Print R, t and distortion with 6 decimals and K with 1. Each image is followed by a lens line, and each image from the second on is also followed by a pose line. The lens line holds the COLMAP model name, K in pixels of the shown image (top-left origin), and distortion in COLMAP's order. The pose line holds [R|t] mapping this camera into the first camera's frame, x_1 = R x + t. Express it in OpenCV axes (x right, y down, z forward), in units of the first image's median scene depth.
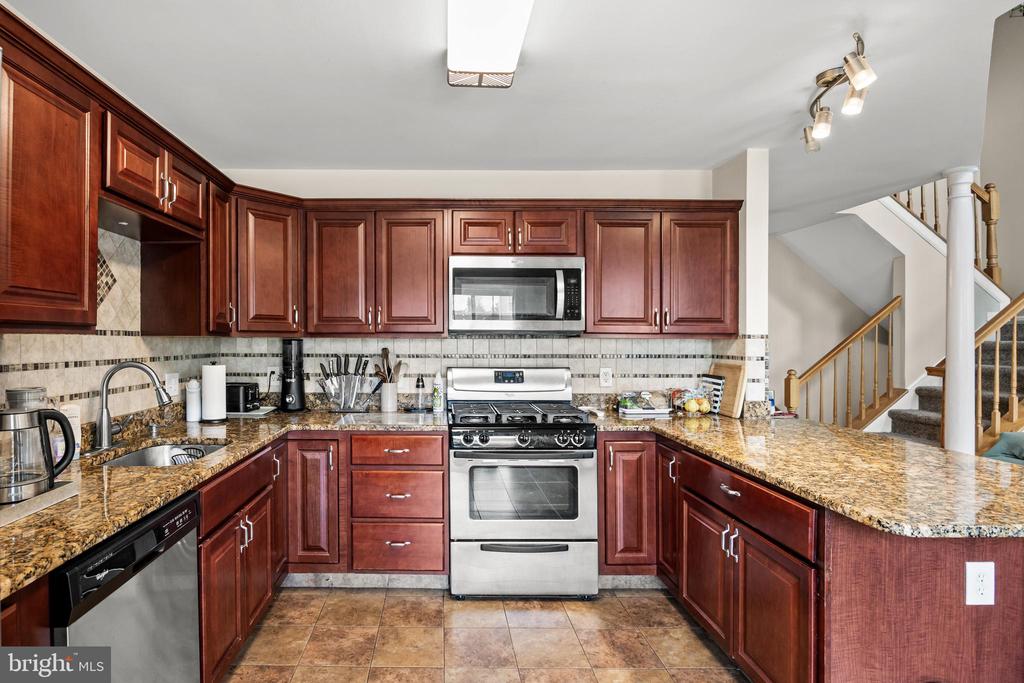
lens RADIAL K [[518.9, 0, 462.9], [0, 518.9, 335.8], [0, 0, 1]] dist [-0.012627, -0.000518]
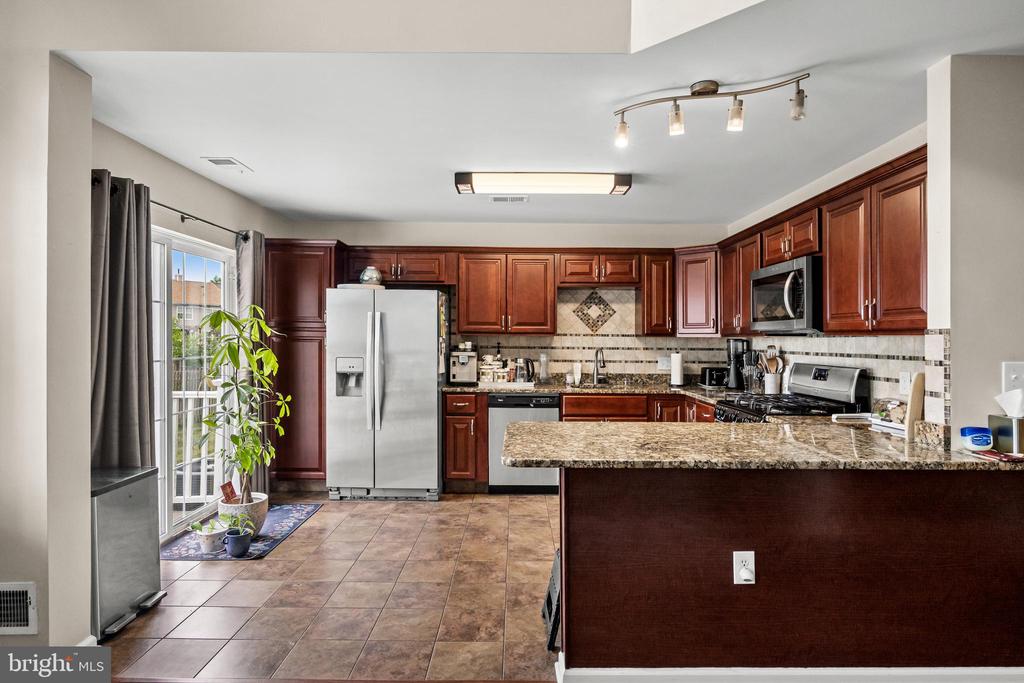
lens RADIAL K [[577.6, 0, 510.0], [0, 577.6, 317.2], [0, 0, 1]] dist [0.000790, -0.003551]
pose [[0.007879, -0.040847, -0.999134, 1.430554], [0.001447, 0.999165, -0.040837, 0.013132], [0.999968, -0.001124, 0.007932, 0.423835]]
